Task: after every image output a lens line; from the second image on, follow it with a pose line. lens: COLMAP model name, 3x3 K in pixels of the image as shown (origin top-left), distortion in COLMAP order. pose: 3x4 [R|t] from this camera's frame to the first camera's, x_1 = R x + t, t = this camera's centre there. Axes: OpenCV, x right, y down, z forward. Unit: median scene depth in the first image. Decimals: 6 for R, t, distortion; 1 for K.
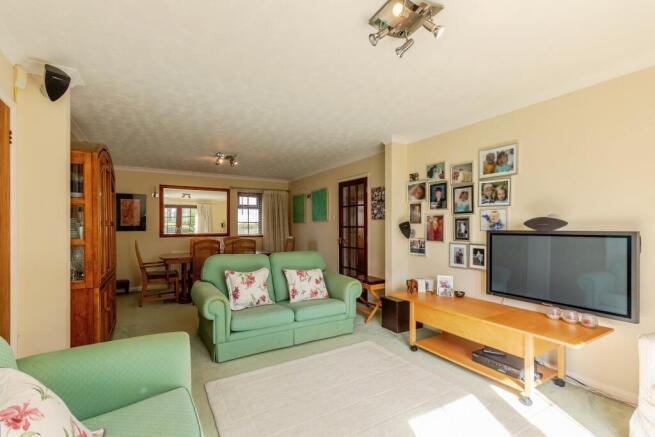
lens RADIAL K [[295.1, 0, 326.5], [0, 295.1, 229.4], [0, 0, 1]] dist [0.004484, 0.000196]
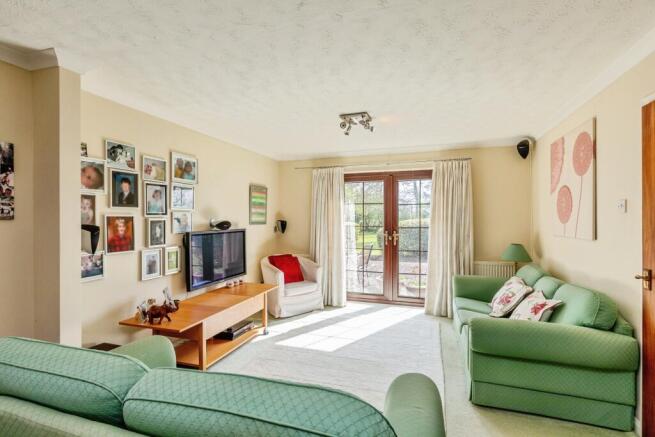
lens RADIAL K [[315.5, 0, 326.0], [0, 315.5, 216.3], [0, 0, 1]] dist [-0.001154, 0.000004]
pose [[-0.650814, -0.003474, 0.759229, -0.505055], [0.004016, 0.999960, 0.008018, -0.048033], [-0.759227, 0.008267, -0.650774, 1.067672]]
